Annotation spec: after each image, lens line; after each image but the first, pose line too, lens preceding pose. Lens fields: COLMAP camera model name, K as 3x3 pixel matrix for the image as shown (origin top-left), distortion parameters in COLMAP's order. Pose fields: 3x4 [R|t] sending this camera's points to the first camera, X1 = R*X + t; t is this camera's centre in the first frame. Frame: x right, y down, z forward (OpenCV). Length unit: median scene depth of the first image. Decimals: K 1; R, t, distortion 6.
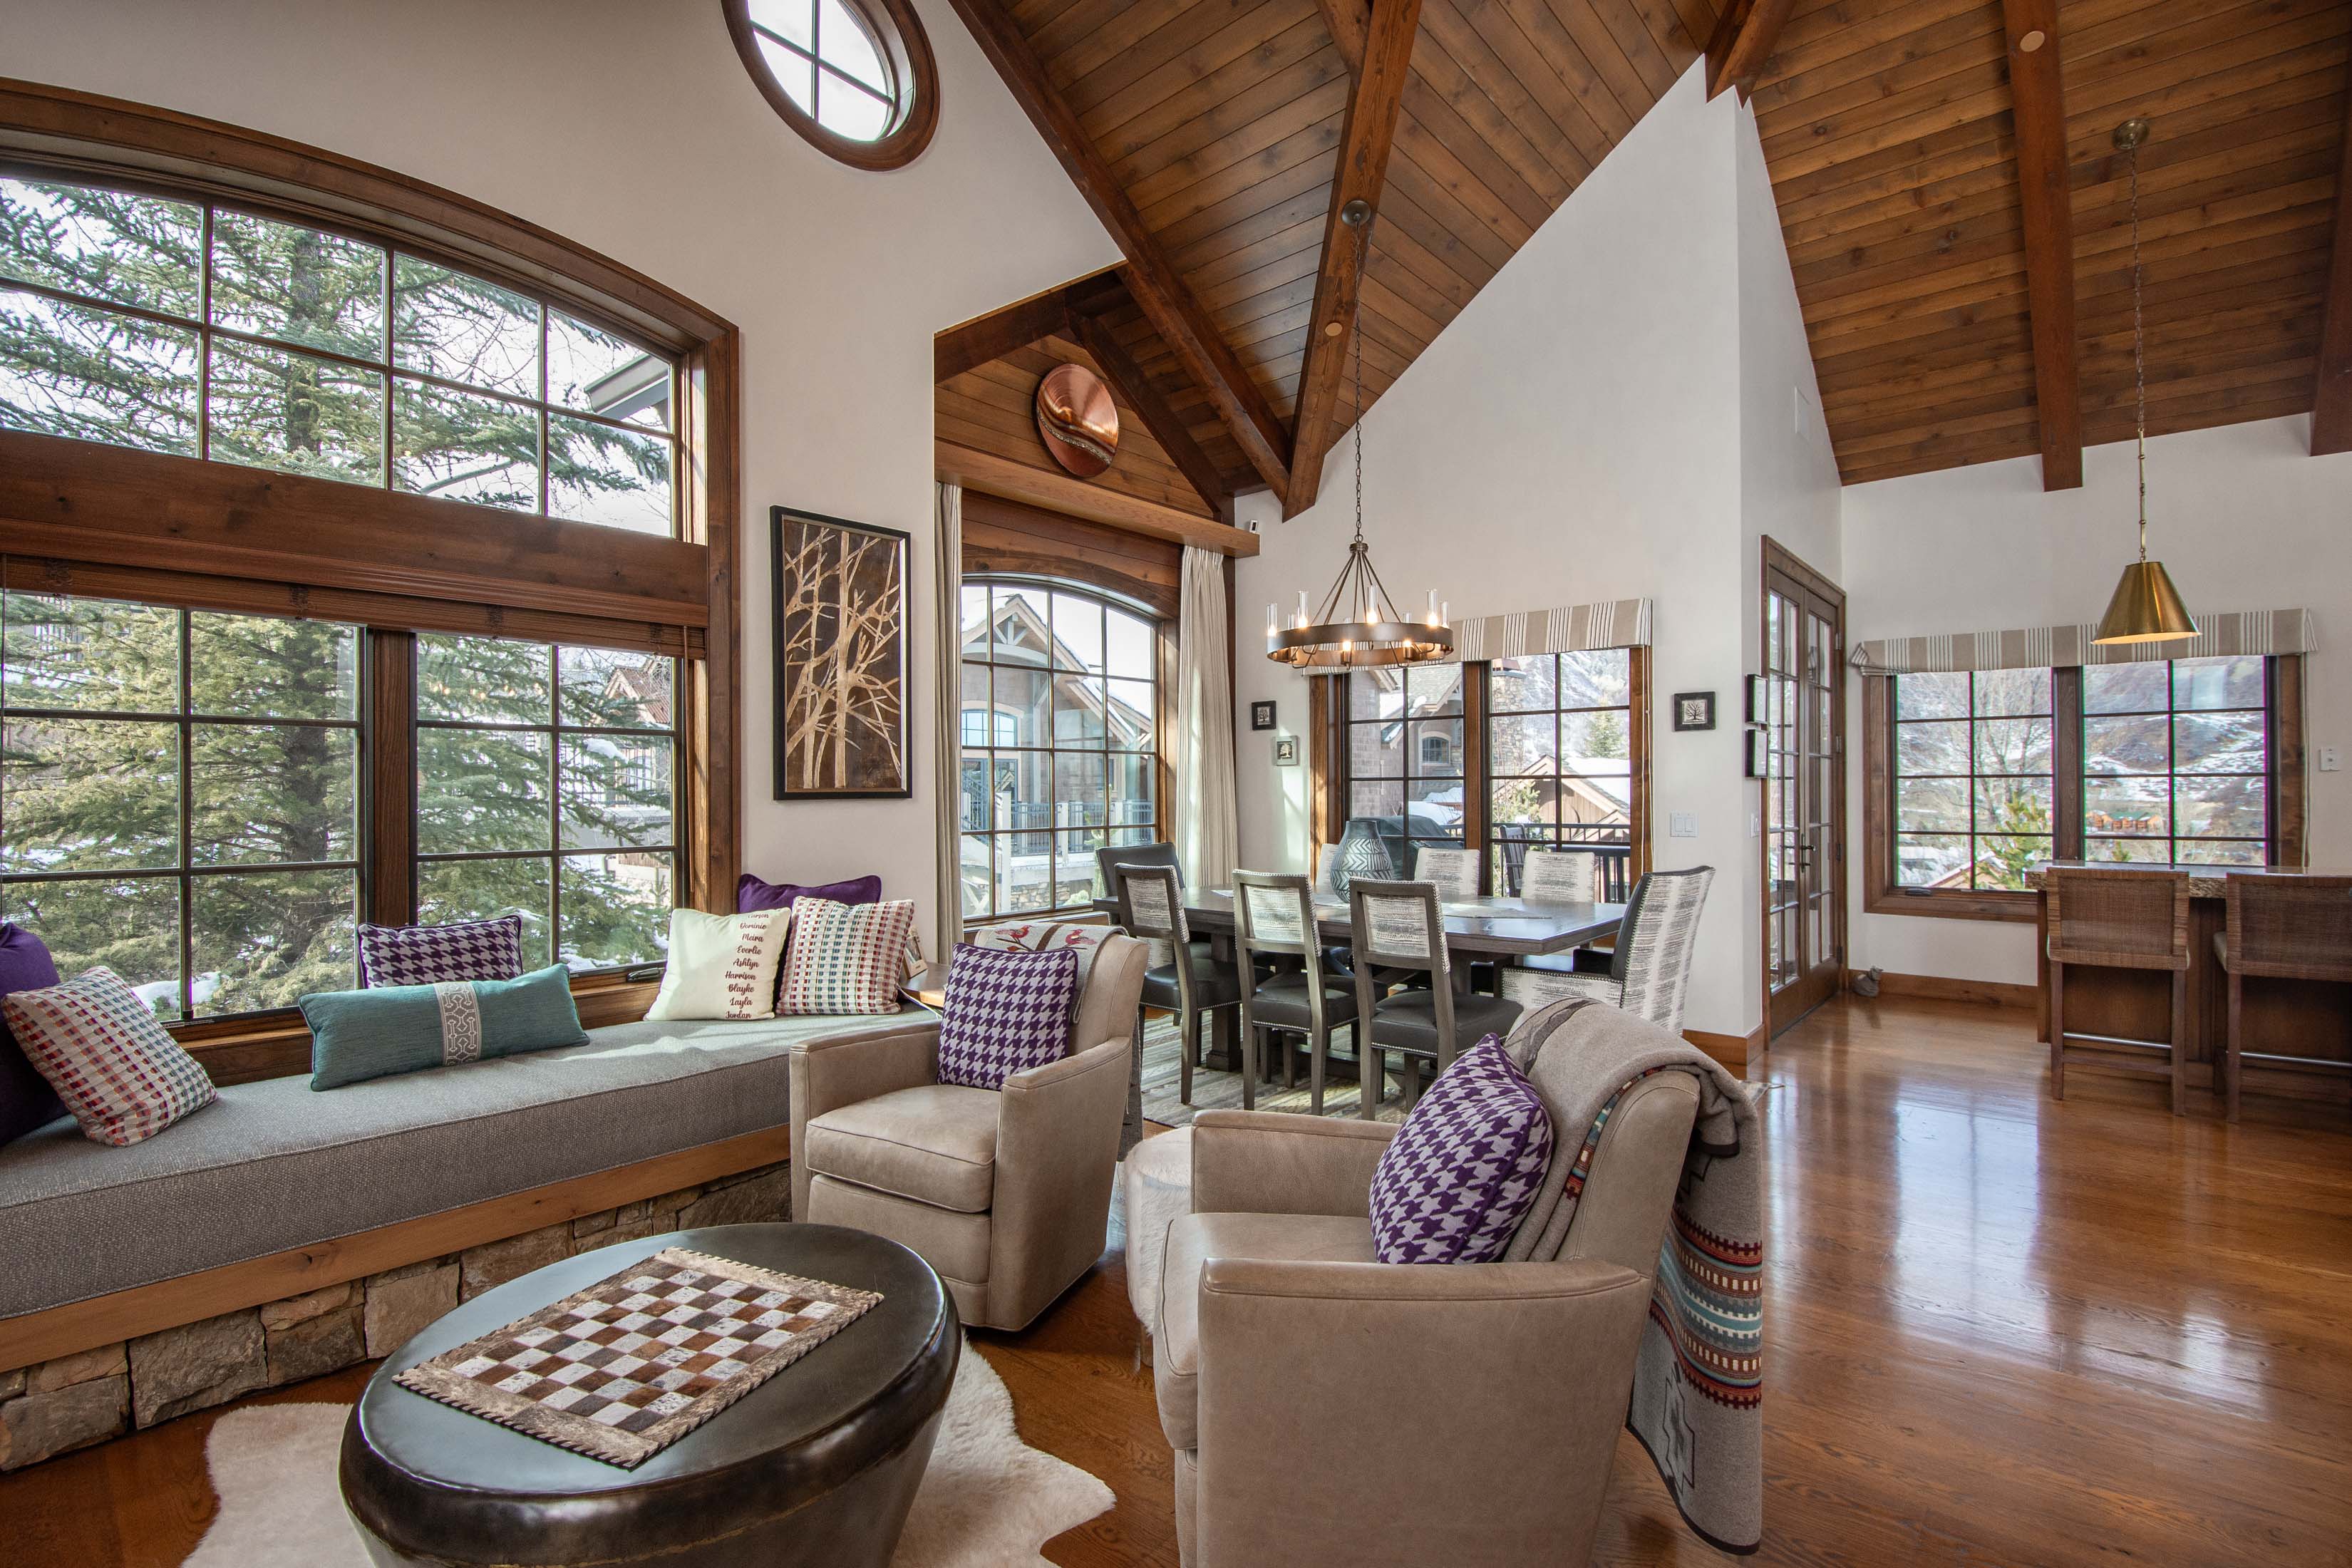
lens RADIAL K [[1070.9, 0, 1182.1], [0, 1070.9, 784.8], [0, 0, 1]] dist [0.002749, -0.000150]
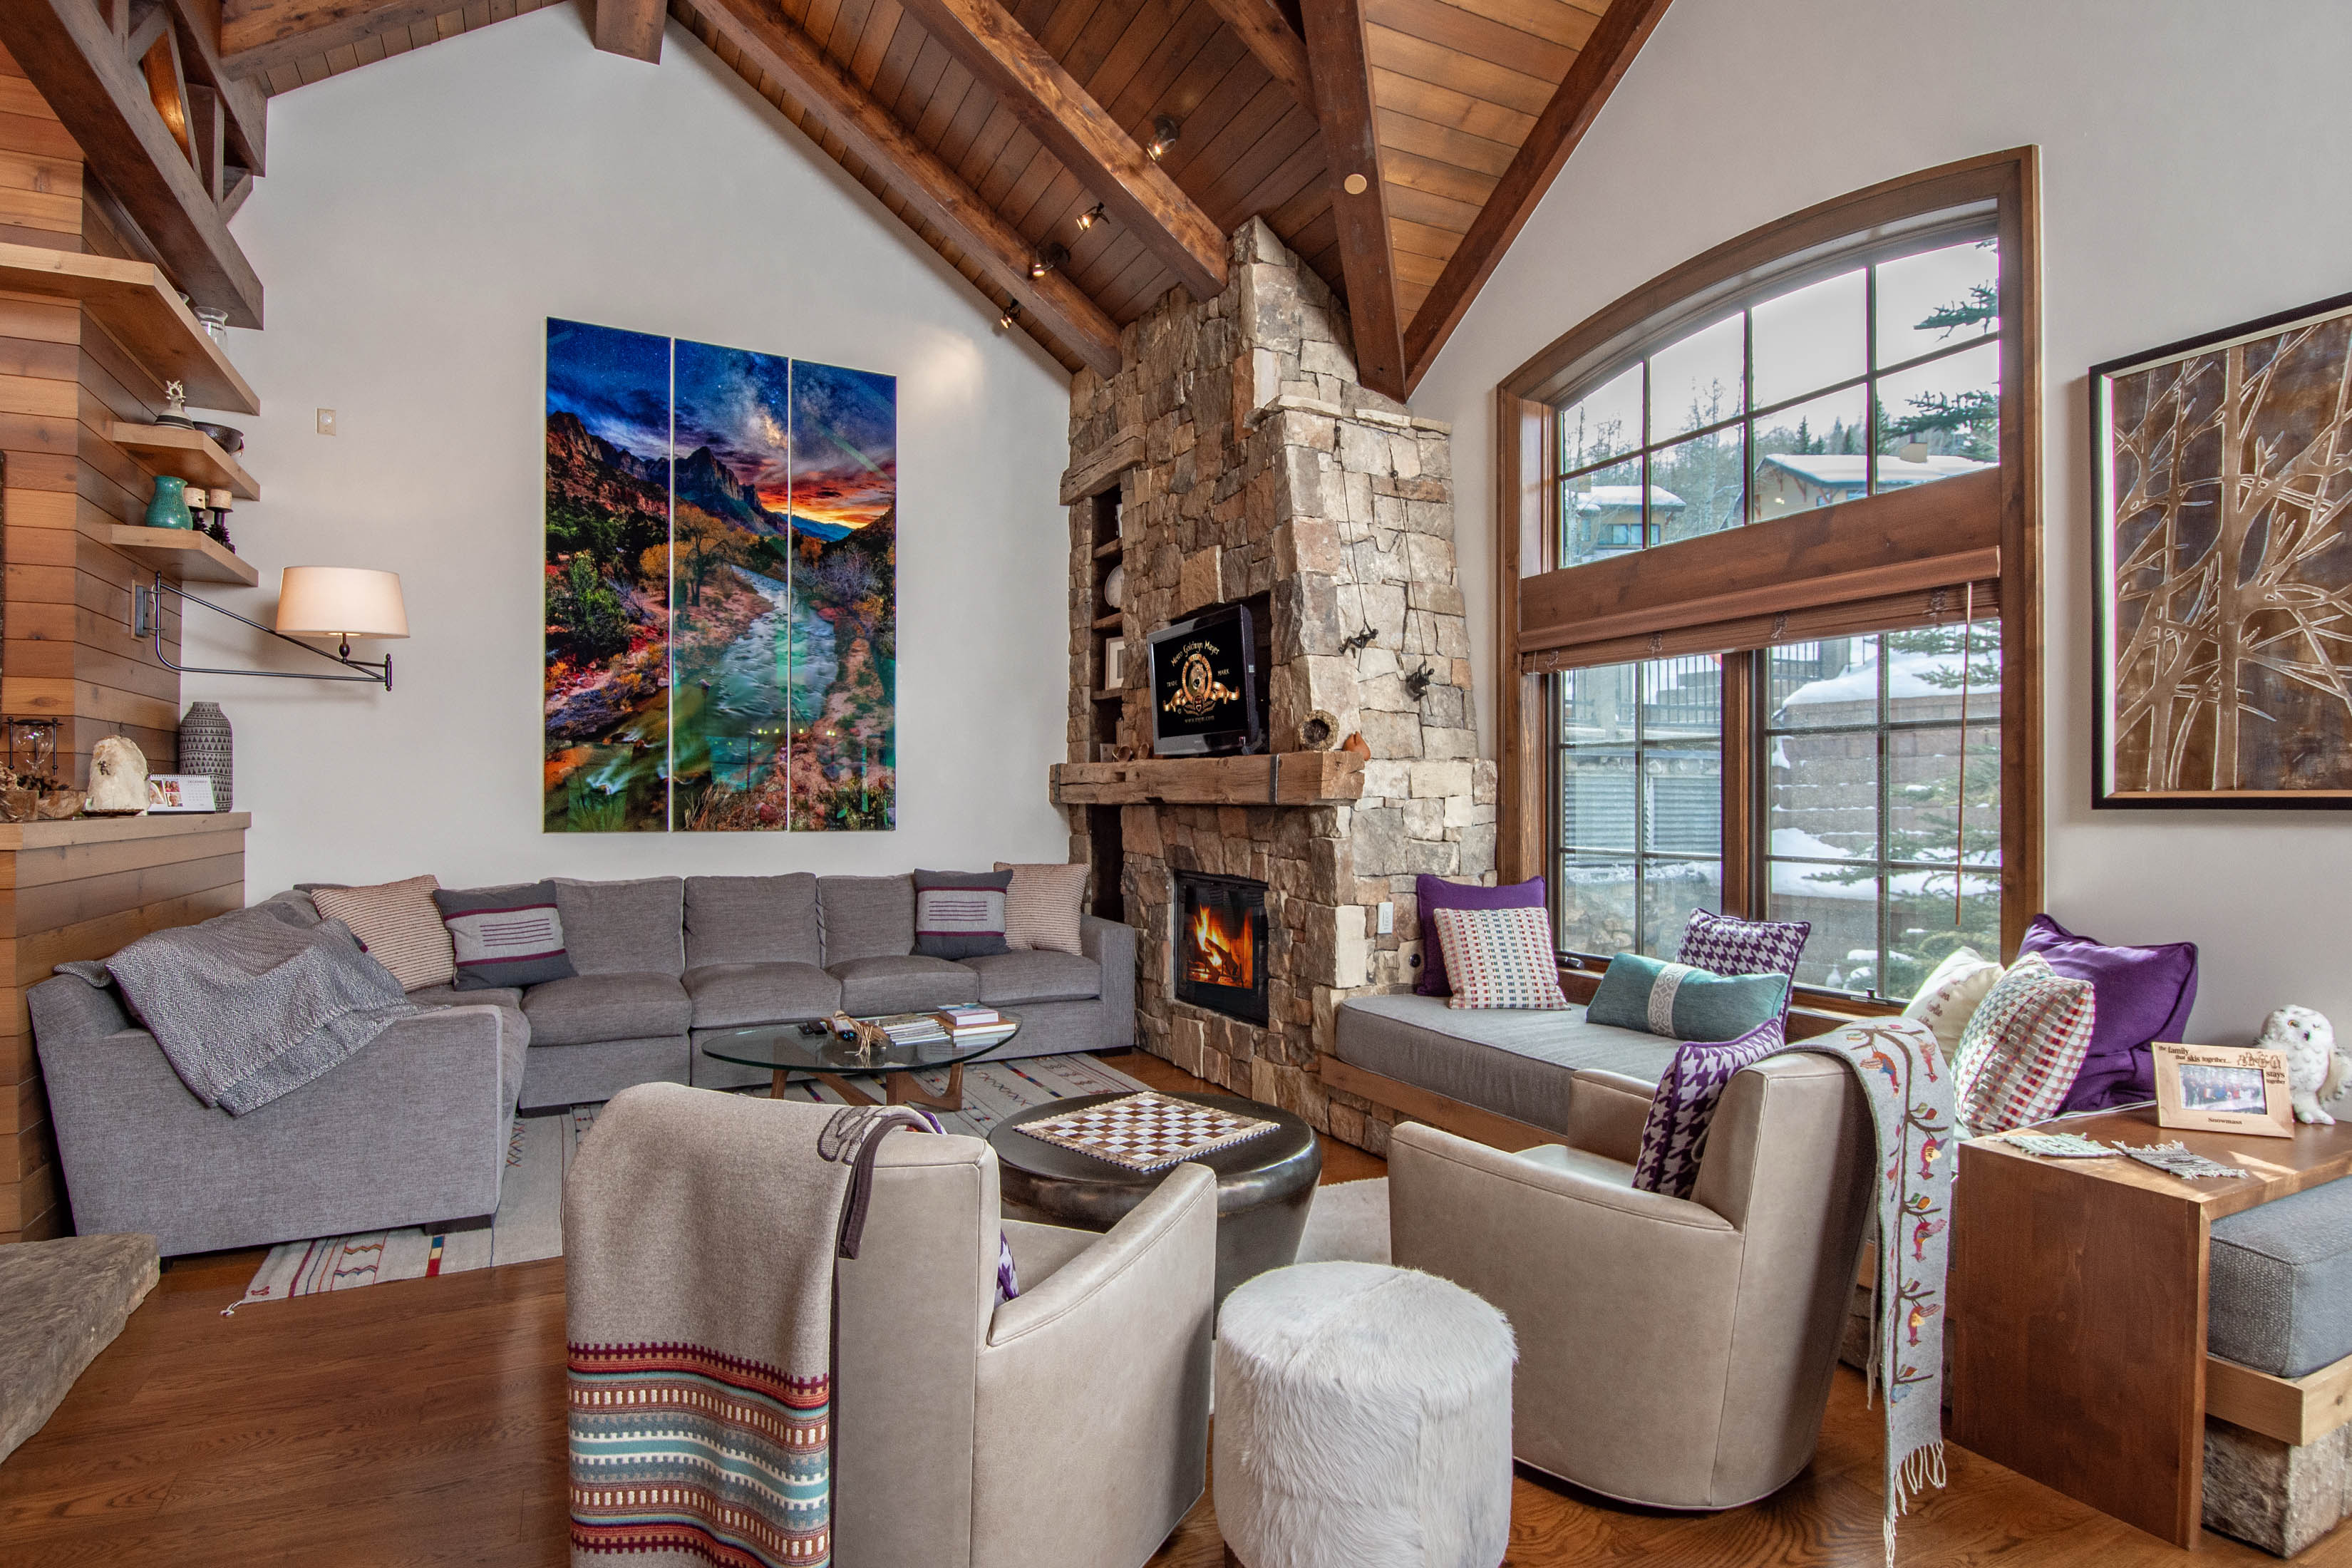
lens RADIAL K [[1196.3, 0, 1173.6], [0, 1196.3, 788.4], [0, 0, 1]] dist [-0.006778, -0.001153]
pose [[-0.381228, 0.004540, -0.924470, 0.402738], [0.011686, 0.999932, 0.000091, -0.004099], [0.924407, -0.010769, -0.381255, 0.584321]]
